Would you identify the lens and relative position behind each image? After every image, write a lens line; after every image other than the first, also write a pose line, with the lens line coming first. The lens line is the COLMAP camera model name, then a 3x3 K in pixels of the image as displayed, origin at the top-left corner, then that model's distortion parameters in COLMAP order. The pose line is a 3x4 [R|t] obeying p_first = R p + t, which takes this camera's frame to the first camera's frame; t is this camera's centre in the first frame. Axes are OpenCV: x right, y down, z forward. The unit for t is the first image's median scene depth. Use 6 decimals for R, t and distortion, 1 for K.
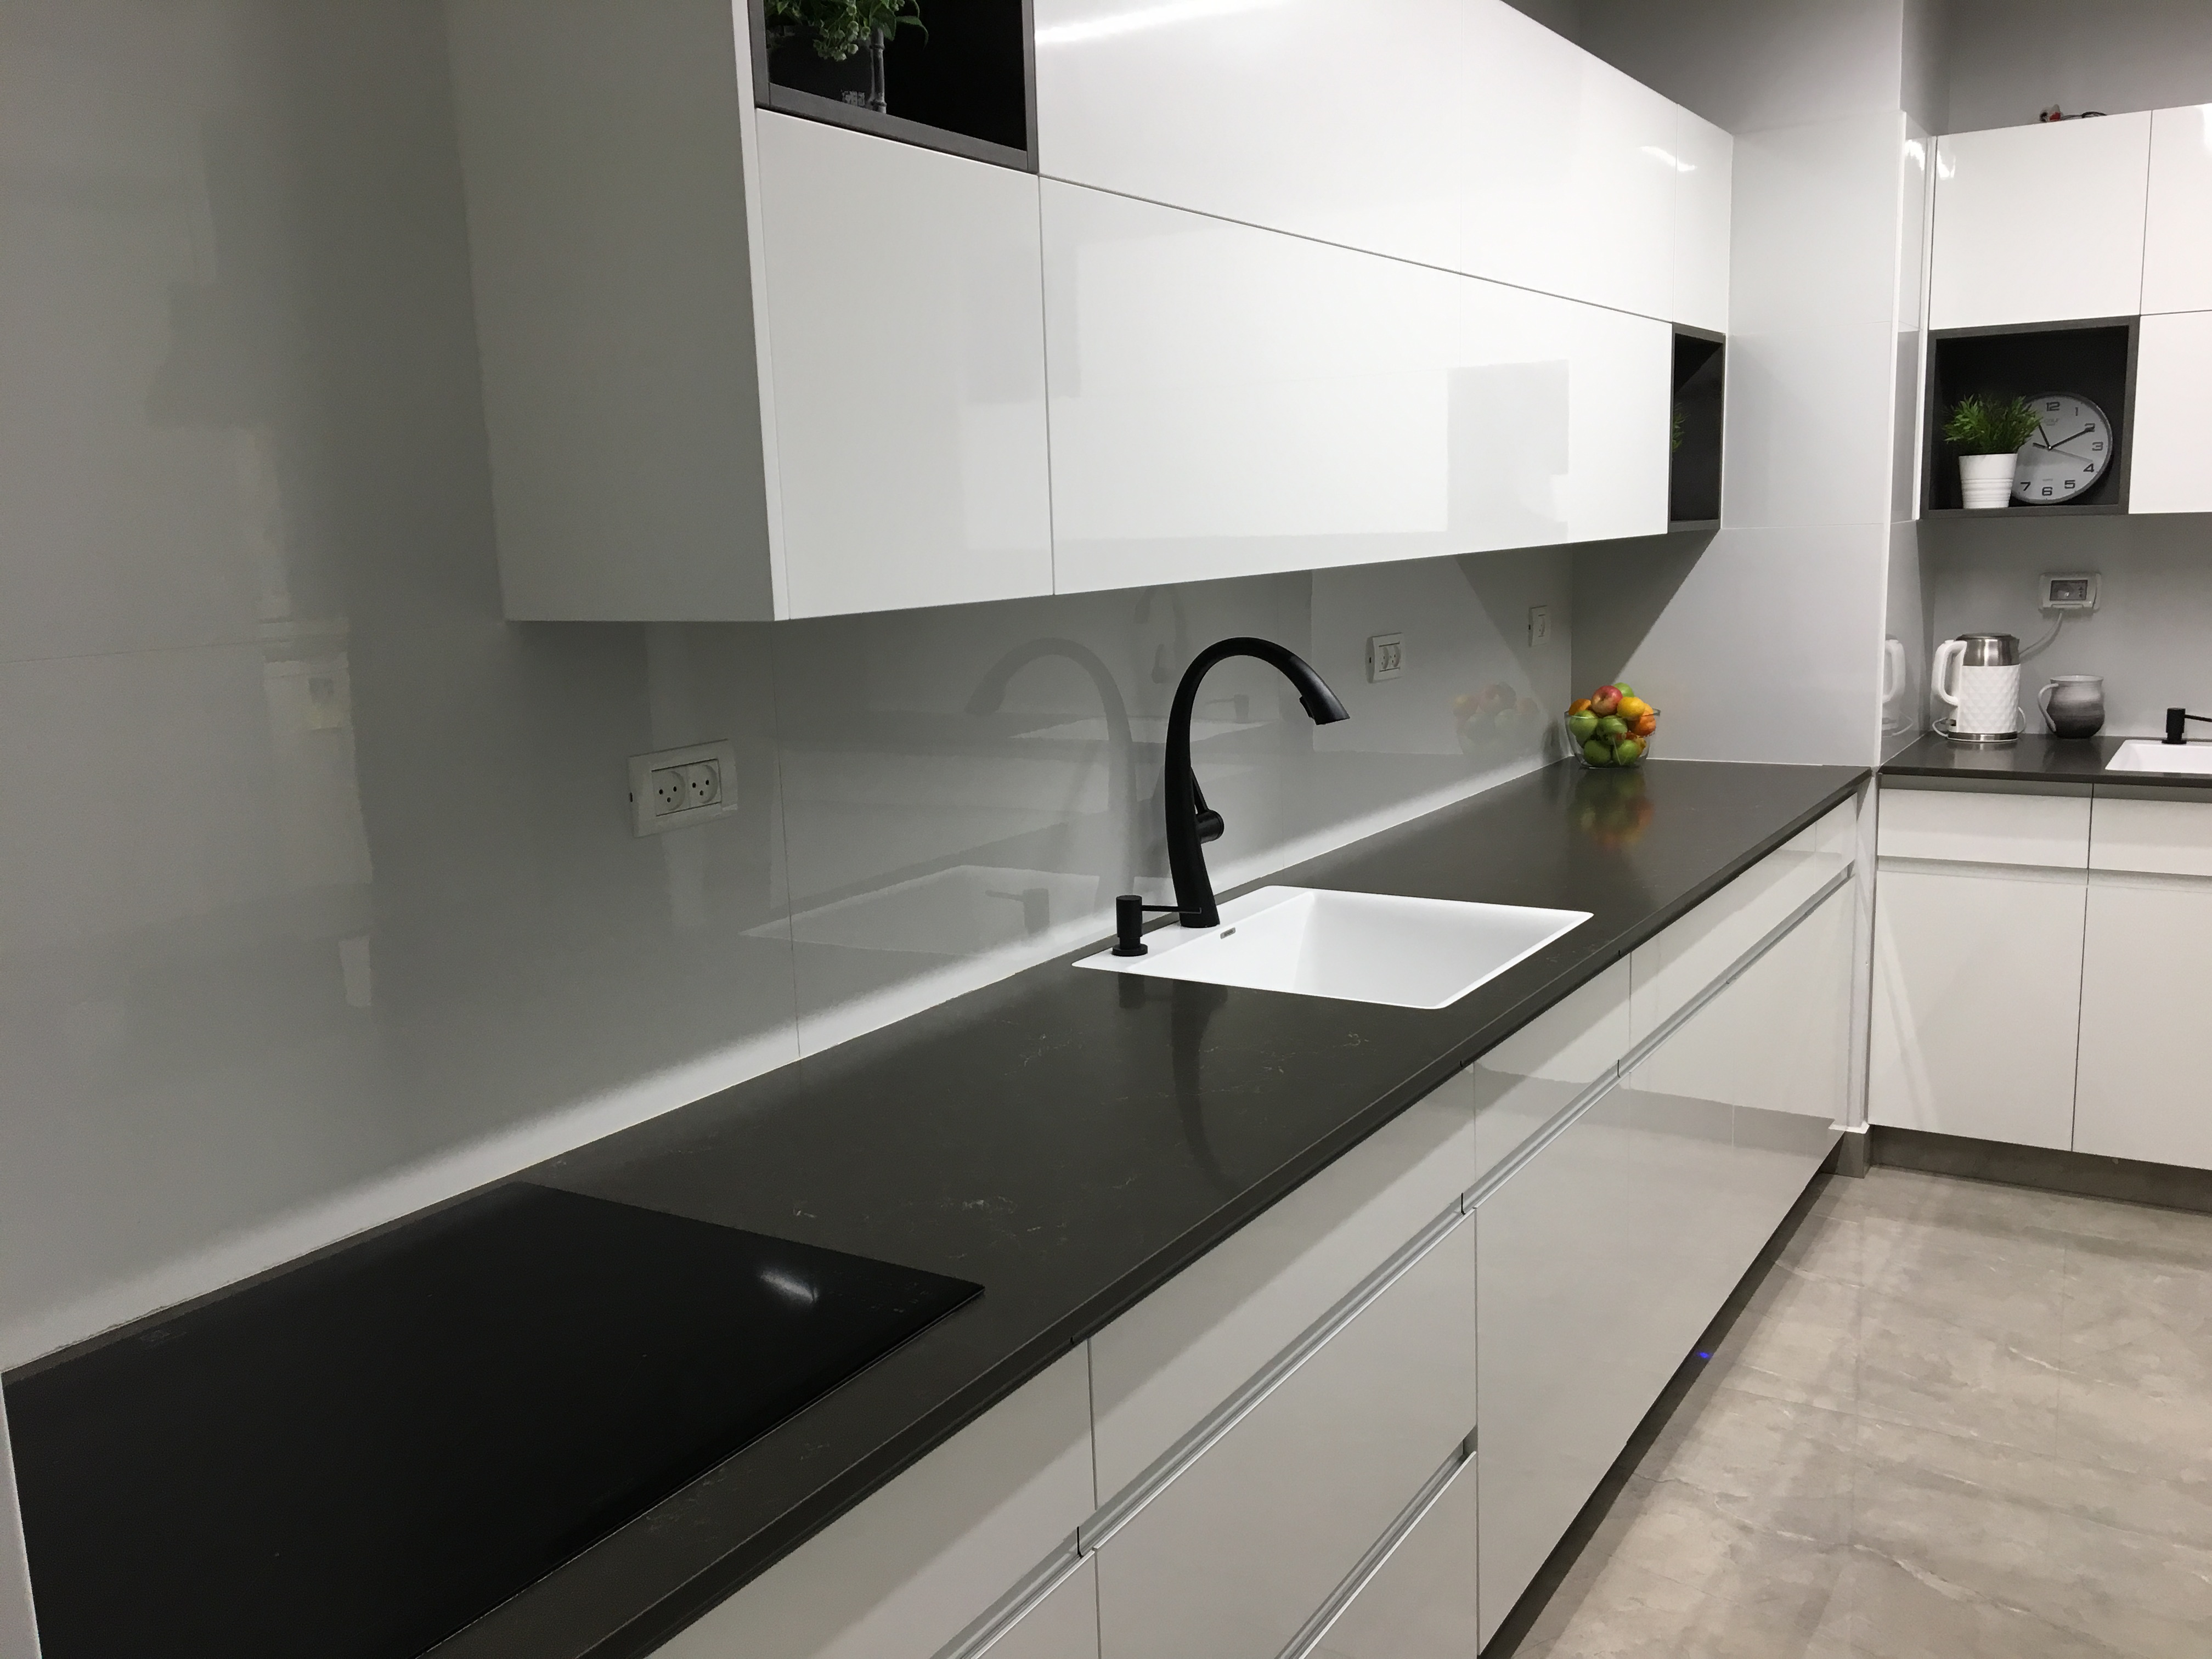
lens RADIAL K [[1855.1, 0, 1092.8], [0, 1855.1, 841.6], [0, 0, 1]] dist [0.095923, -0.151426]
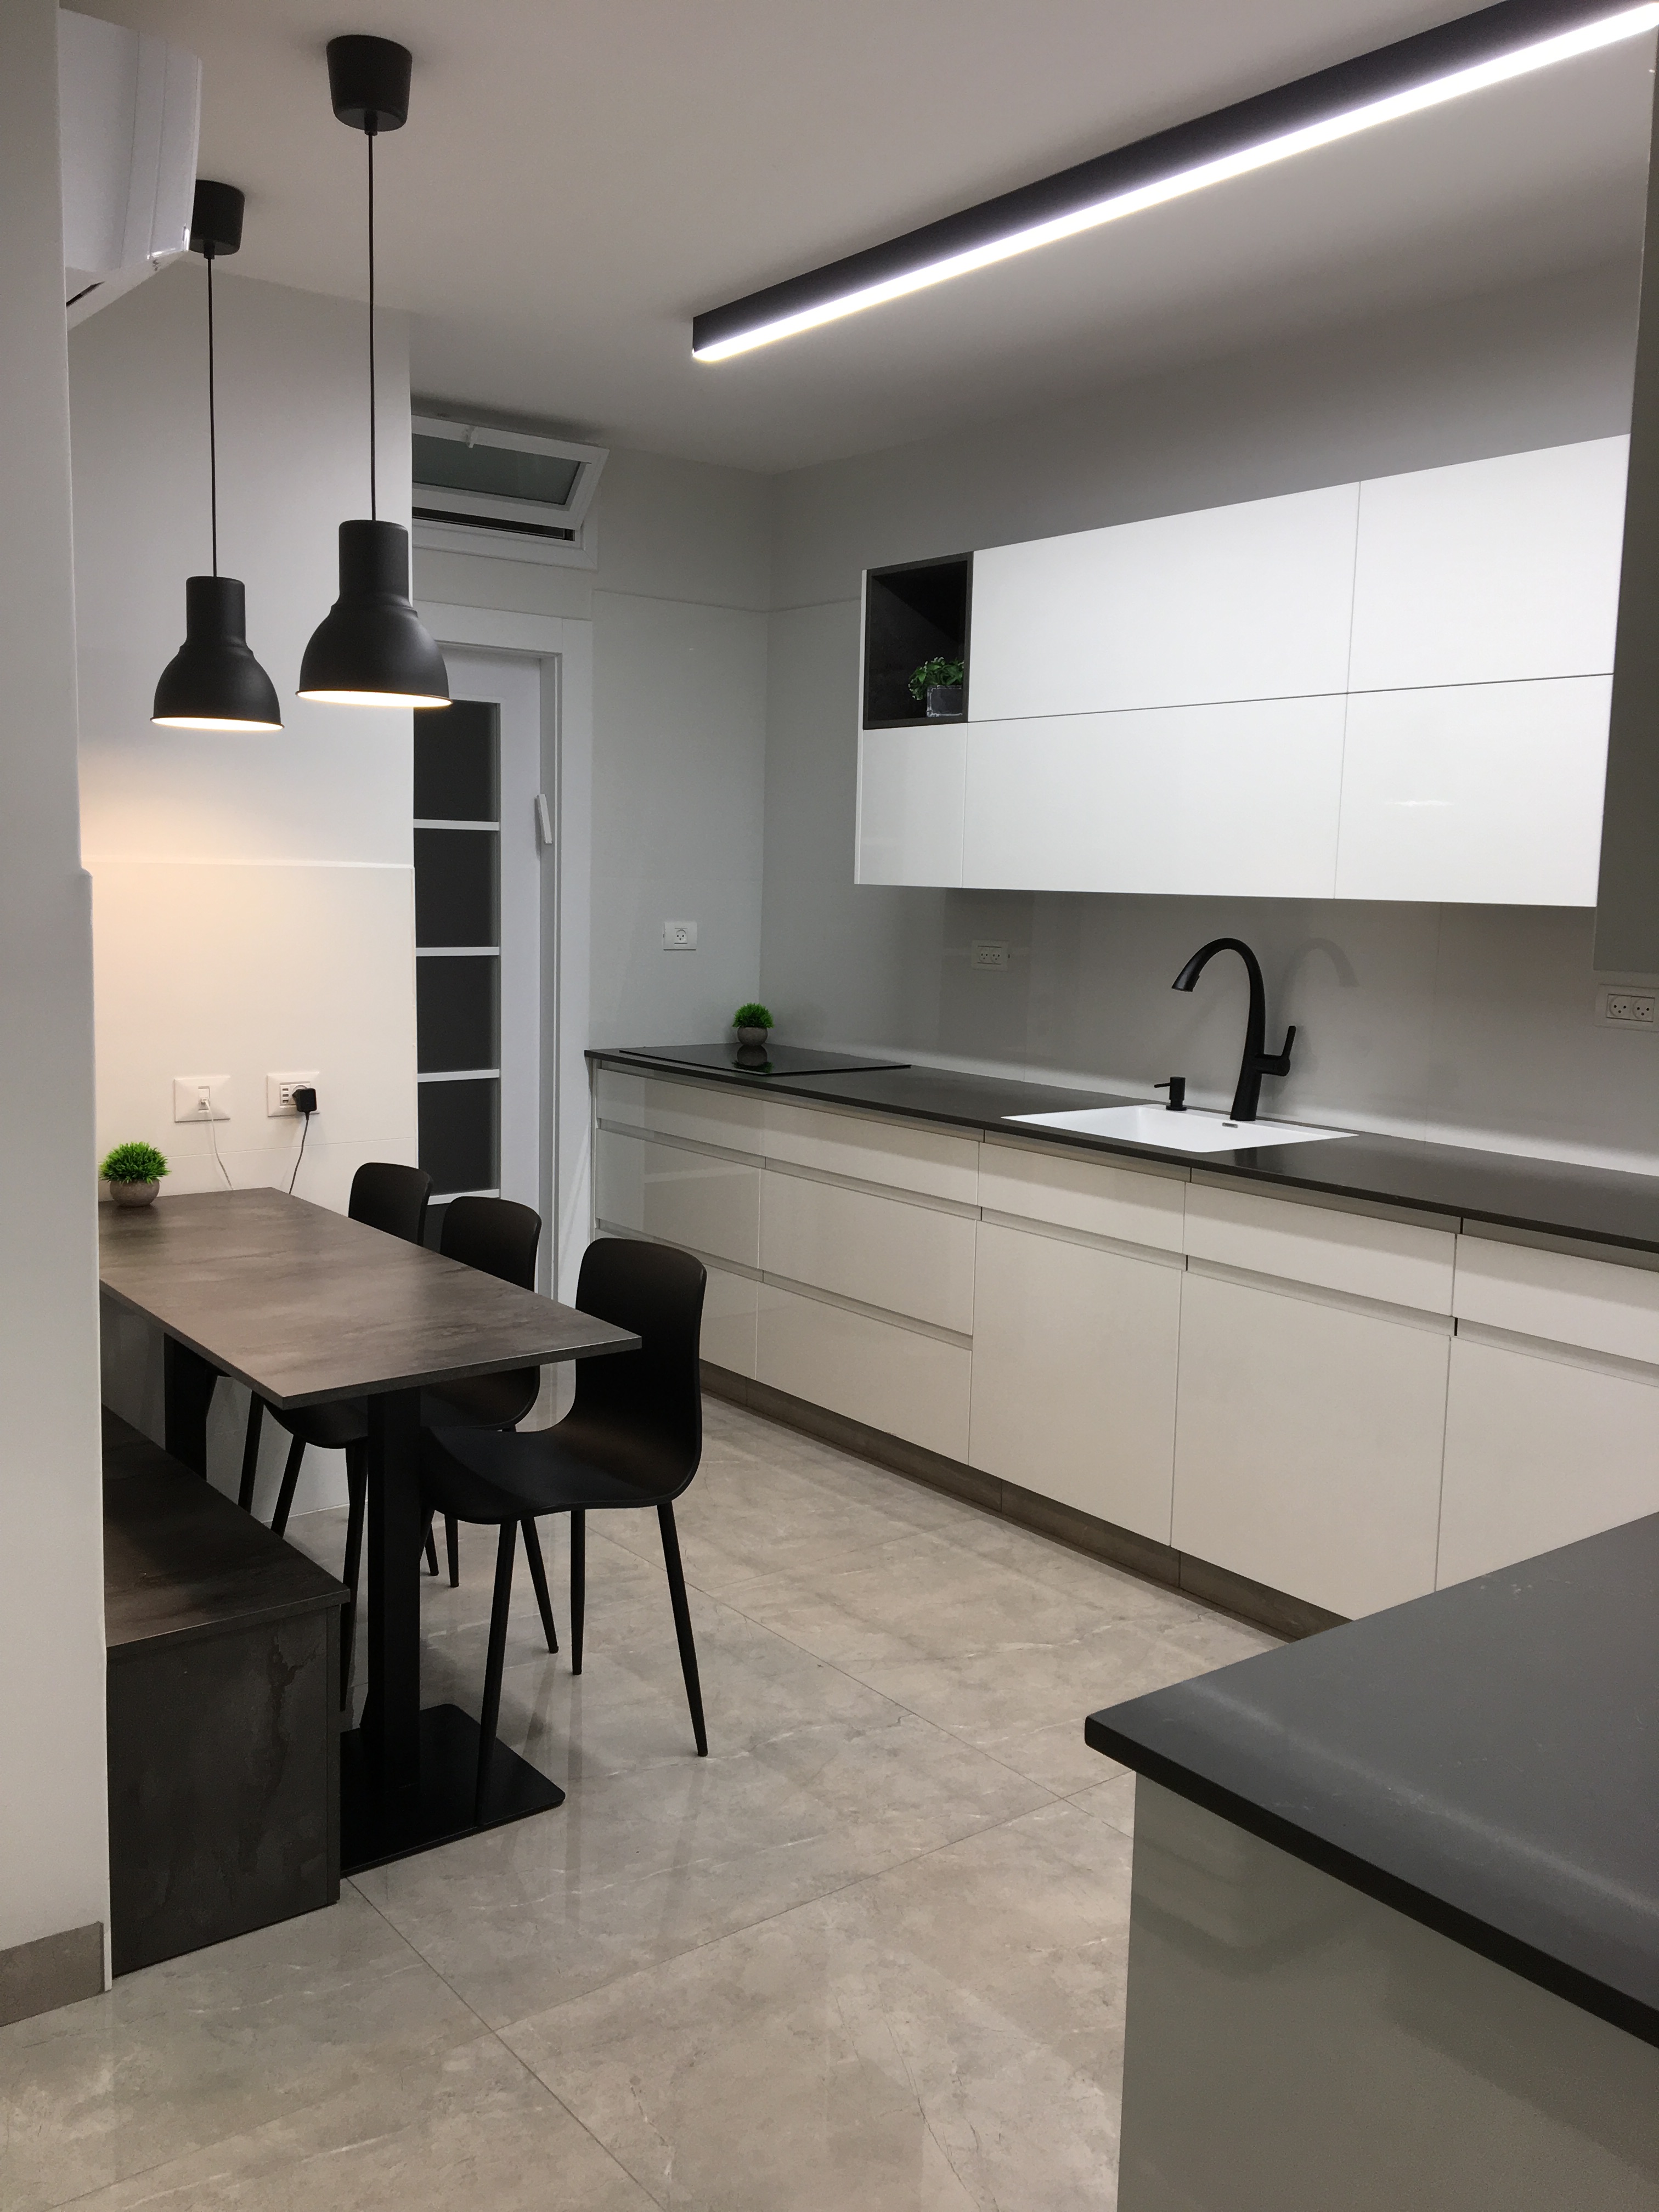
lens RADIAL K [[1855.1, 0, 812.1], [0, 1855.1, 1095.1], [0, 0, 1]] dist [0.095923, -0.151426]
pose [[-0.346039, 0.141683, -0.927460, 1.093325], [-0.168110, 0.963170, 0.209861, -0.163066], [0.923036, 0.228536, -0.309476, 0.762418]]
